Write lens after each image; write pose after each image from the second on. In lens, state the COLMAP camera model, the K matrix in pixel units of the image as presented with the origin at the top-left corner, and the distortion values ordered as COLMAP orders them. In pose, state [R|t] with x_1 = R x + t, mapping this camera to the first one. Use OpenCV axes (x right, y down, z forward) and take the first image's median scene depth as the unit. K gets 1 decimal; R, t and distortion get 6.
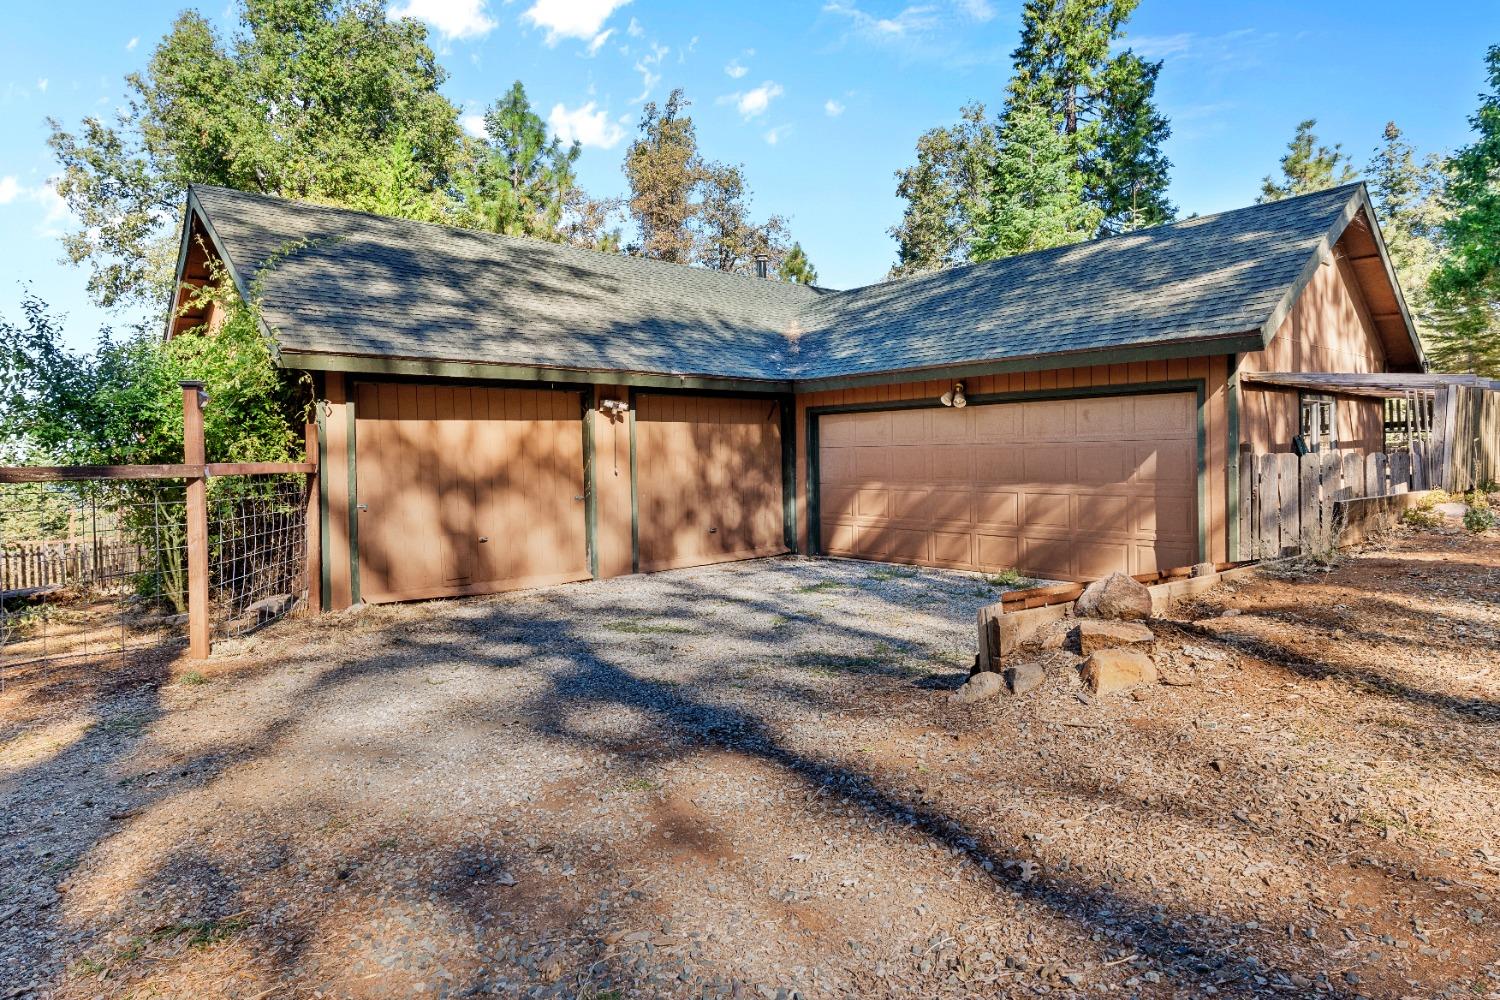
lens RADIAL K [[903.3, 0, 750.0], [0, 903.3, 500.0], [0, 0, 1]] dist [-0.007072, -0.001612]
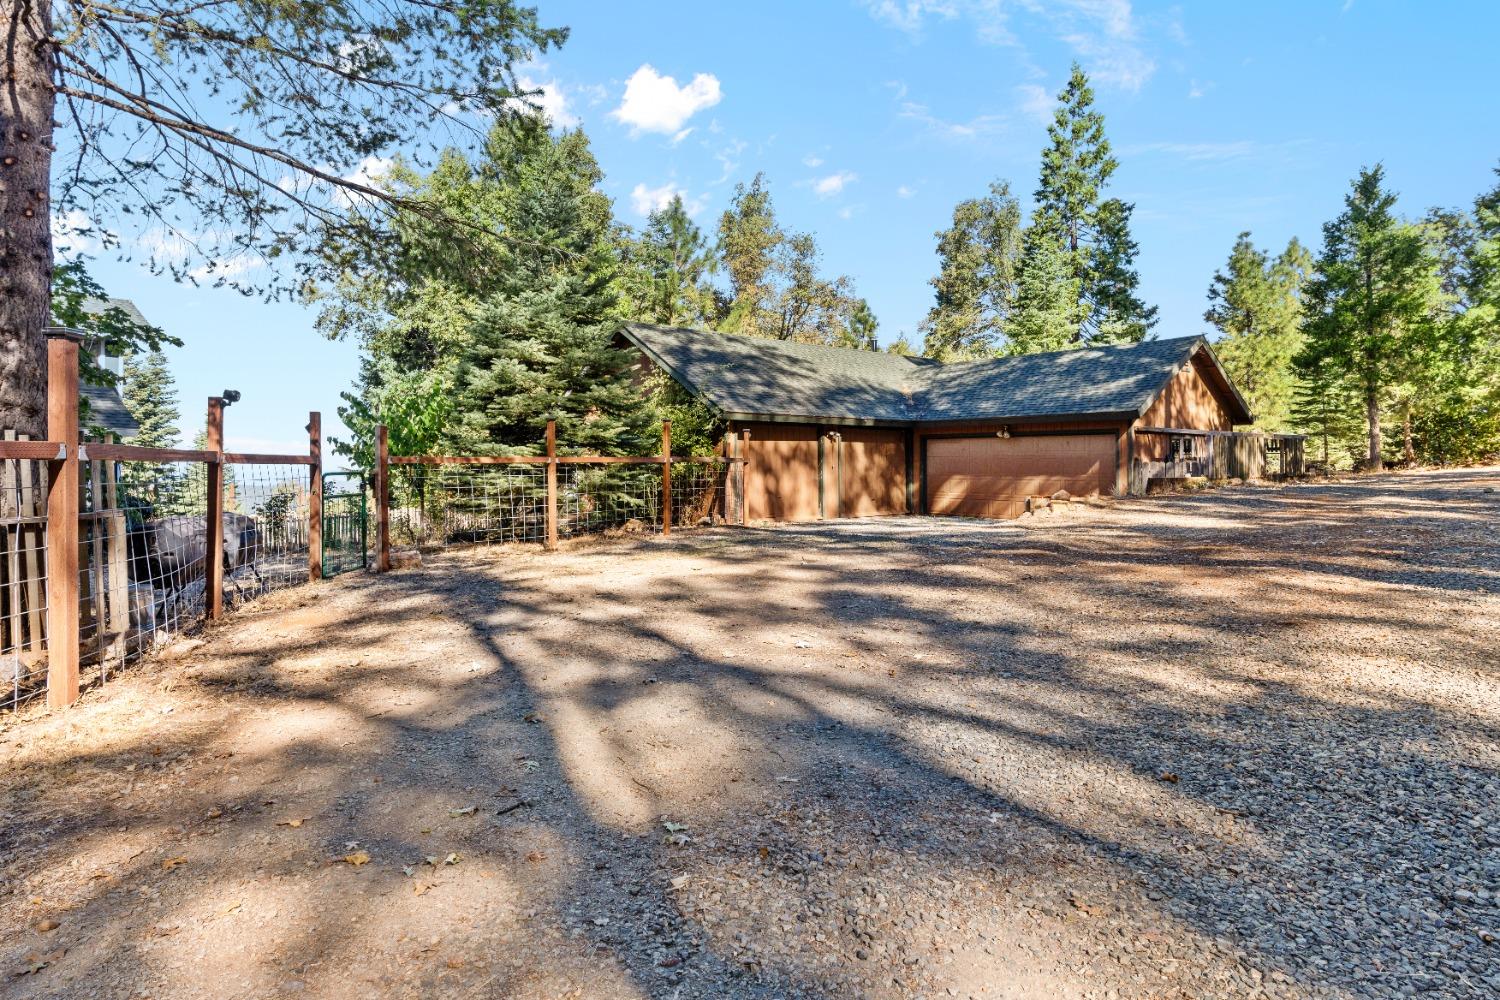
lens RADIAL K [[806.0, 0, 745.7], [0, 806.0, 469.1], [0, 0, 1]] dist [0.002680, 0.000621]
pose [[0.998223, 0.015996, -0.057394, -0.202646], [-0.018367, 0.998990, -0.041018, 0.044014], [0.056680, 0.041999, 0.997509, -0.688767]]
